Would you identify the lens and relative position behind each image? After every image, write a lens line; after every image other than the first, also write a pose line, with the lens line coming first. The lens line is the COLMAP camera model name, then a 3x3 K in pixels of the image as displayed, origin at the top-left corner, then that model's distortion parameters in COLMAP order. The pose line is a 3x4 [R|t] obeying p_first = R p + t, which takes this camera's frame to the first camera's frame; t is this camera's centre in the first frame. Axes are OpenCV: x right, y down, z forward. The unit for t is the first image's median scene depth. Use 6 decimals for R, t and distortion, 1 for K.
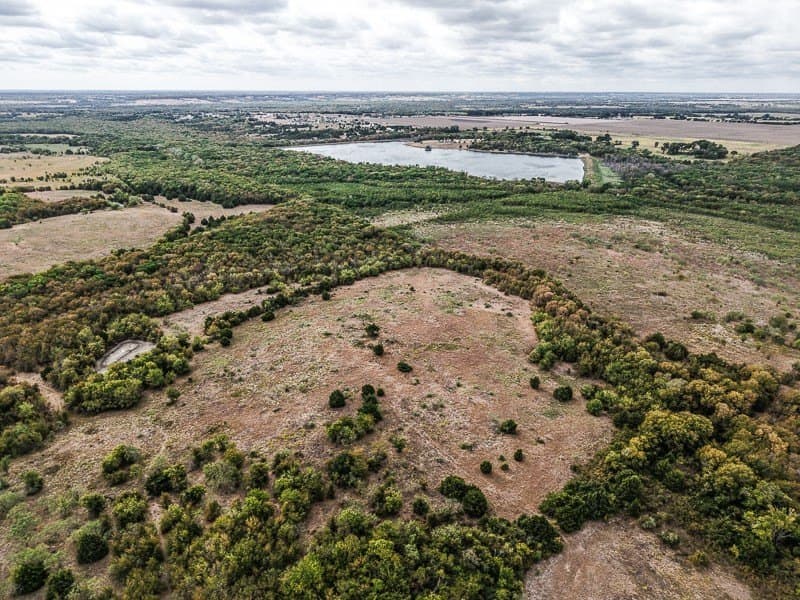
lens RADIAL K [[543.3, 0, 404.9], [0, 543.3, 280.3], [0, 0, 1]] dist [0.026610, -0.008383]
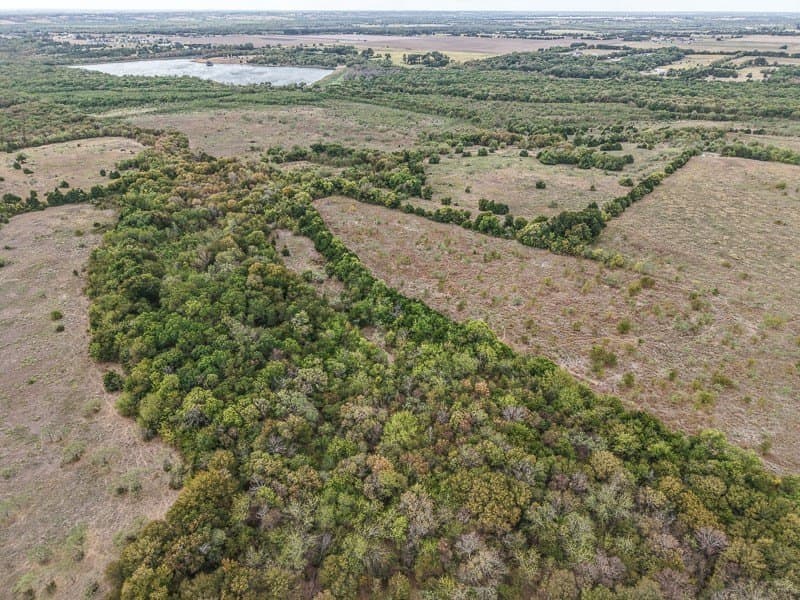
lens RADIAL K [[533.8, 0, 398.3], [0, 533.8, 303.7], [0, 0, 1]] dist [0.025625, -0.019270]
pose [[0.976151, -0.107644, 0.188525, 0.156809], [0.074954, 0.982123, 0.172674, 0.073303], [-0.203742, -0.154425, 0.966769, -0.198071]]
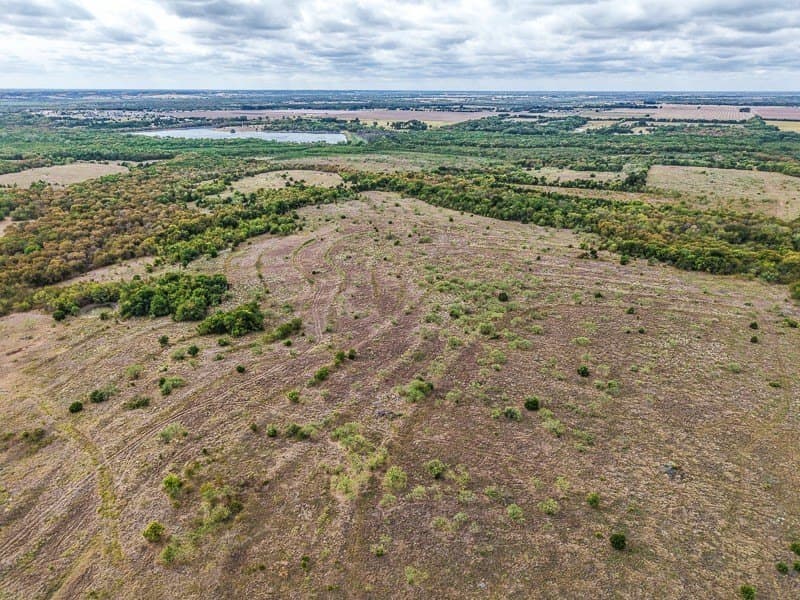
lens RADIAL K [[533.8, 0, 398.3], [0, 533.8, 303.7], [0, 0, 1]] dist [0.025625, -0.019270]
pose [[0.914510, -0.153895, 0.374150, -0.141384], [0.136183, 0.987953, 0.073500, 0.133298], [-0.380954, -0.016264, 0.924451, -0.376075]]
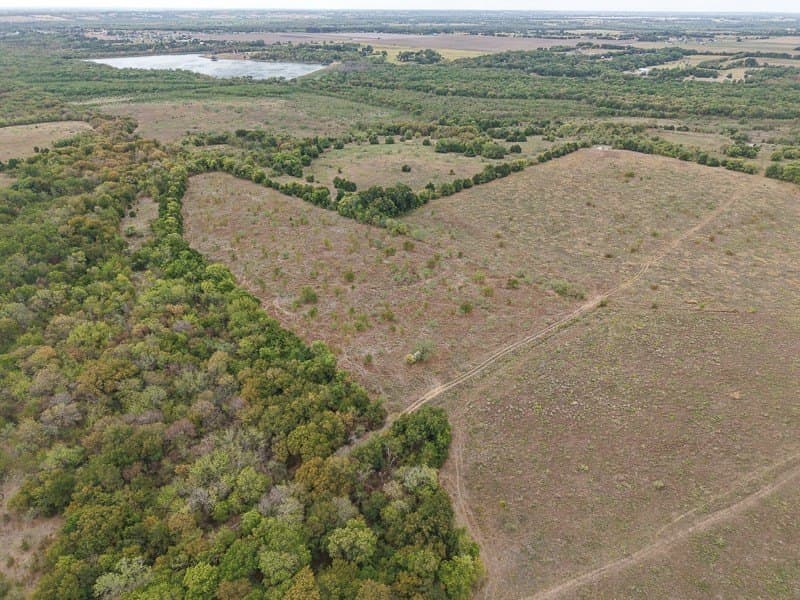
lens RADIAL K [[533.8, 0, 398.3], [0, 533.8, 303.7], [0, 0, 1]] dist [0.025625, -0.019270]
pose [[0.990088, -0.067507, 0.123159, 0.251464], [0.046004, 0.984412, 0.169756, 0.092501], [-0.132699, -0.162408, 0.977760, -0.249578]]
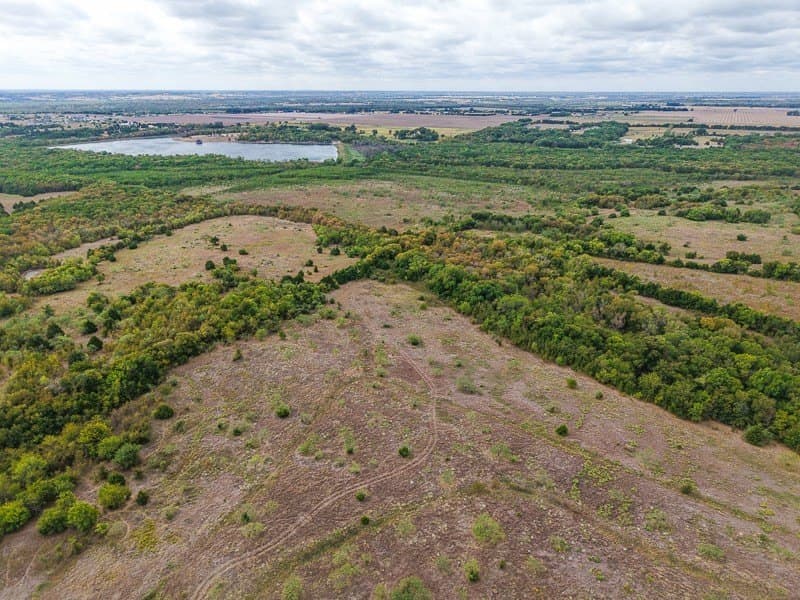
lens RADIAL K [[533.8, 0, 398.3], [0, 533.8, 303.7], [0, 0, 1]] dist [0.025625, -0.019270]
pose [[0.915302, -0.153247, 0.372475, -0.040270], [0.136041, 0.988068, 0.072217, 0.051962], [-0.379098, -0.015428, 0.925228, -0.143370]]
